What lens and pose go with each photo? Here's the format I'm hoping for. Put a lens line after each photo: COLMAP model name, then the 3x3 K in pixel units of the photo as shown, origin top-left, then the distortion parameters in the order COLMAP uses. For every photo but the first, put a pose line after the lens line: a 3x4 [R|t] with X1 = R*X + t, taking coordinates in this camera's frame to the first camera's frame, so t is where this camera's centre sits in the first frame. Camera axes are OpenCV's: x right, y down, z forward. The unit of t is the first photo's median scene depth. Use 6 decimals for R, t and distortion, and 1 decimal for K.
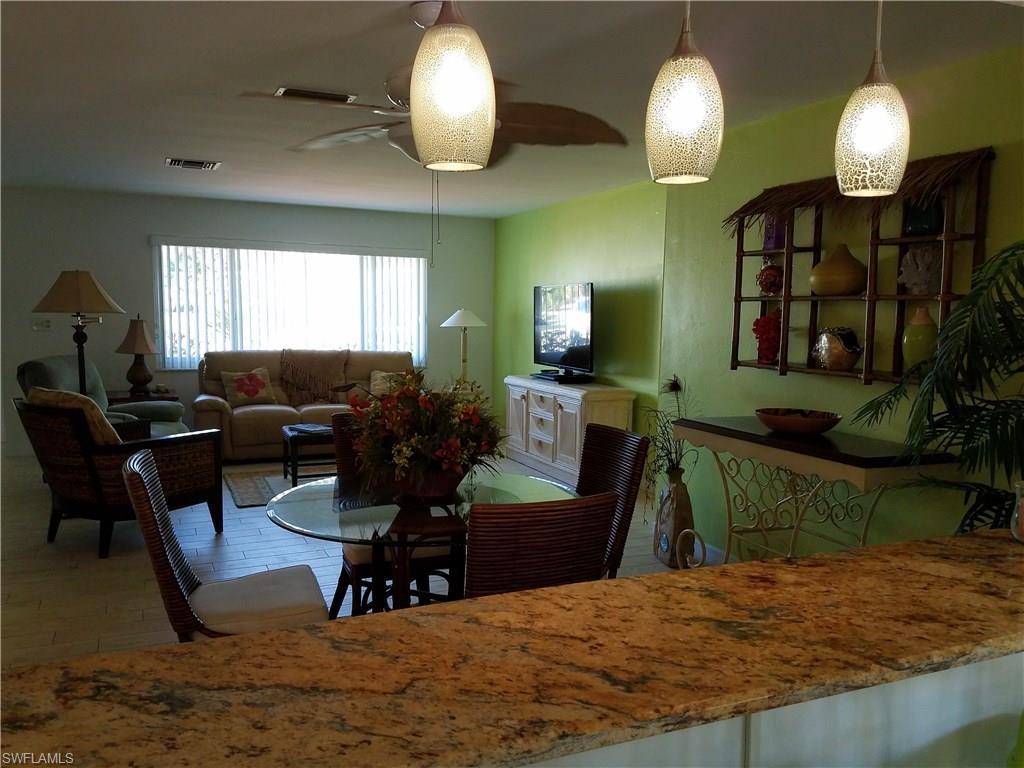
lens RADIAL K [[813.6, 0, 515.8], [0, 813.6, 400.2], [0, 0, 1]] dist [0.210052, -0.314733]
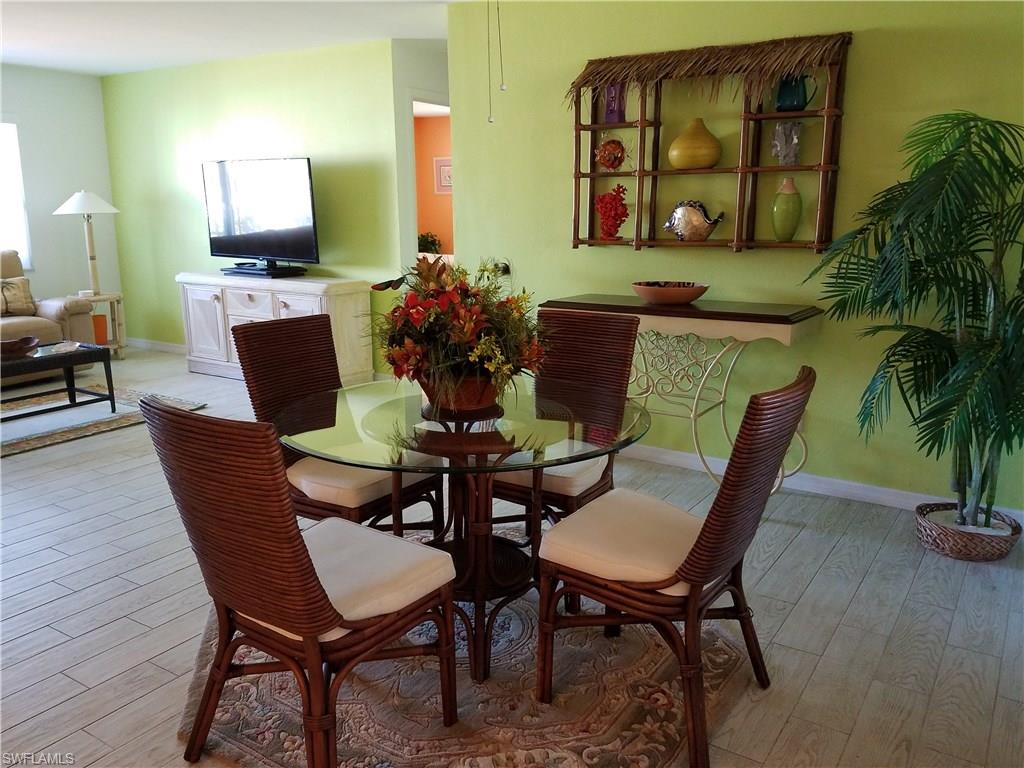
lens RADIAL K [[813.6, 0, 515.8], [0, 813.6, 400.2], [0, 0, 1]] dist [0.210052, -0.314733]
pose [[0.834784, -0.149078, 0.530011, -0.357552], [0.077268, 0.984839, 0.155309, -0.015671], [-0.545128, -0.088697, 0.833647, 0.185582]]
